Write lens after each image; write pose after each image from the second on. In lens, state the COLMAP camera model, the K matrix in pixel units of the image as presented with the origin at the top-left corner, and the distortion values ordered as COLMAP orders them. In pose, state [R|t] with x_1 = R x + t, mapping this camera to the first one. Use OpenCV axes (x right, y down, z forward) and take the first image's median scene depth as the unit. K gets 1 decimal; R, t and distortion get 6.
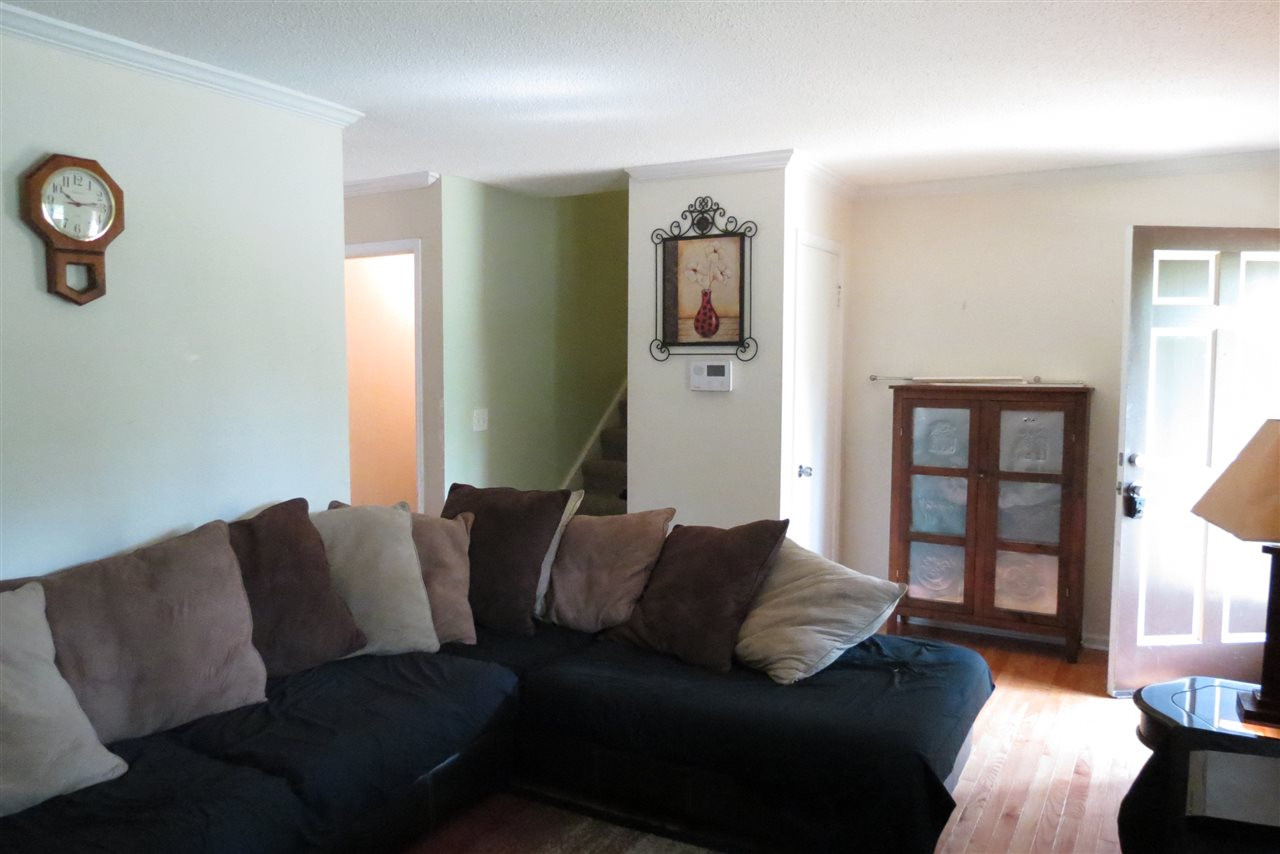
lens RADIAL K [[916.9, 0, 640.0], [0, 916.9, 427.0], [0, 0, 1]] dist [-0.024061, 0.006867]
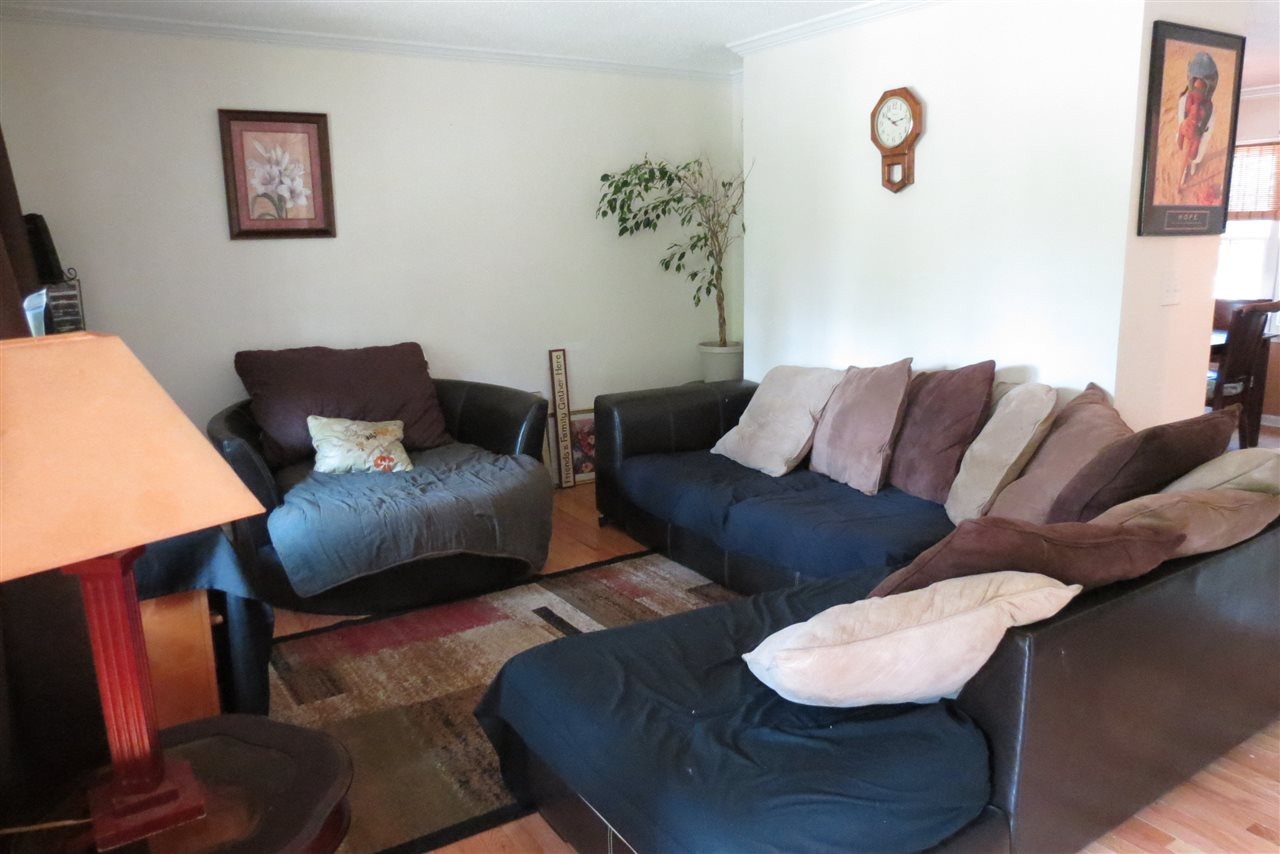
lens RADIAL K [[916.9, 0, 640.0], [0, 916.9, 427.0], [0, 0, 1]] dist [-0.024061, 0.006867]
pose [[-0.451567, 0.185325, -0.872778, 0.955852], [-0.042419, 0.972625, 0.228474, -0.086148], [0.891228, 0.140194, -0.431345, 1.346499]]
